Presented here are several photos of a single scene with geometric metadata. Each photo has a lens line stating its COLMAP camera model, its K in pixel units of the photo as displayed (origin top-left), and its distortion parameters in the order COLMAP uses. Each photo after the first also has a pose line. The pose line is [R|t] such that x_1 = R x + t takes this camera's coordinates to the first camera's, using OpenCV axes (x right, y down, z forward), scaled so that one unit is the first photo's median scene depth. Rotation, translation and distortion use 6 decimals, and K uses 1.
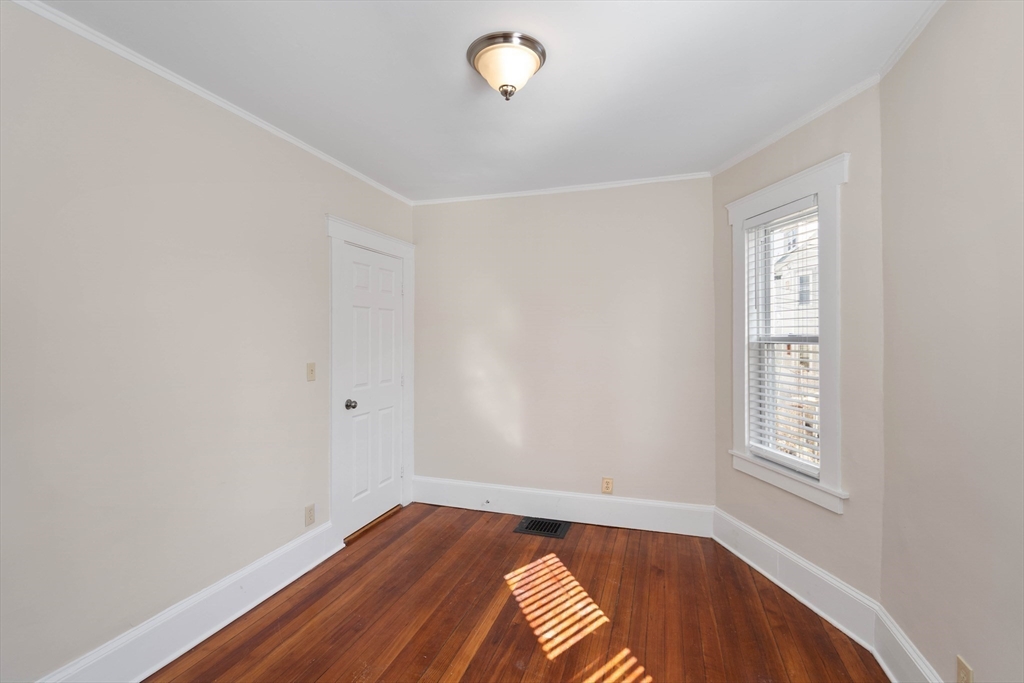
lens RADIAL K [[462.3, 0, 512.0], [0, 462.3, 341.5], [0, 0, 1]] dist [0.002177, 0.000351]
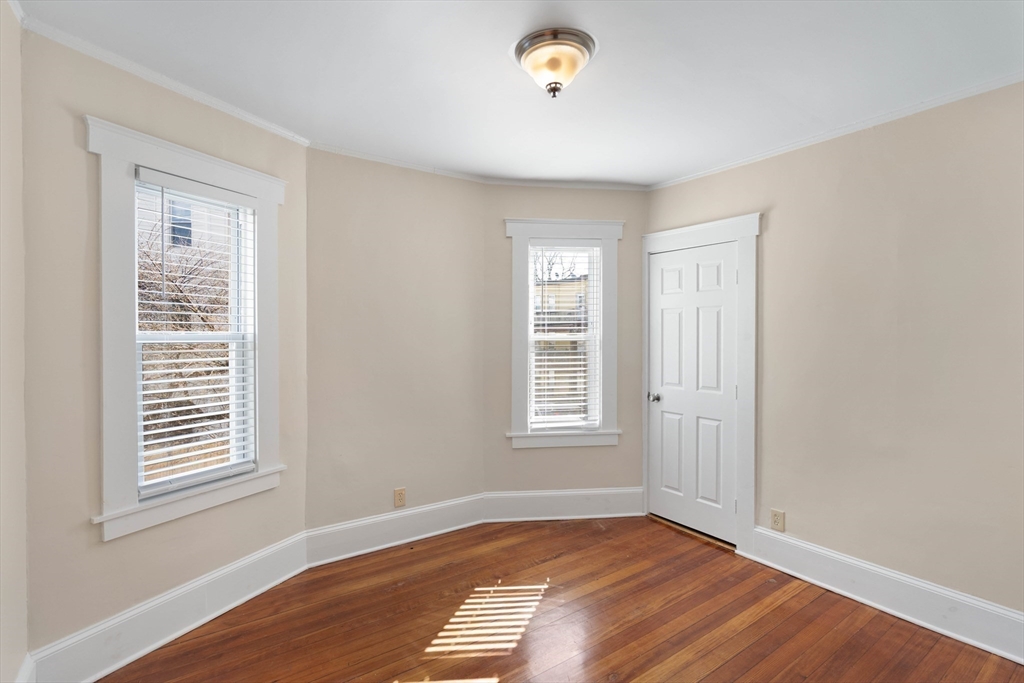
lens RADIAL K [[462.3, 0, 512.0], [0, 462.3, 341.5], [0, 0, 1]] dist [0.002177, 0.000351]
pose [[-0.794931, -0.011887, 0.606584, -0.460925], [0.001432, 0.999769, 0.021468, -0.018510], [-0.606699, 0.017934, -0.794730, 1.543408]]
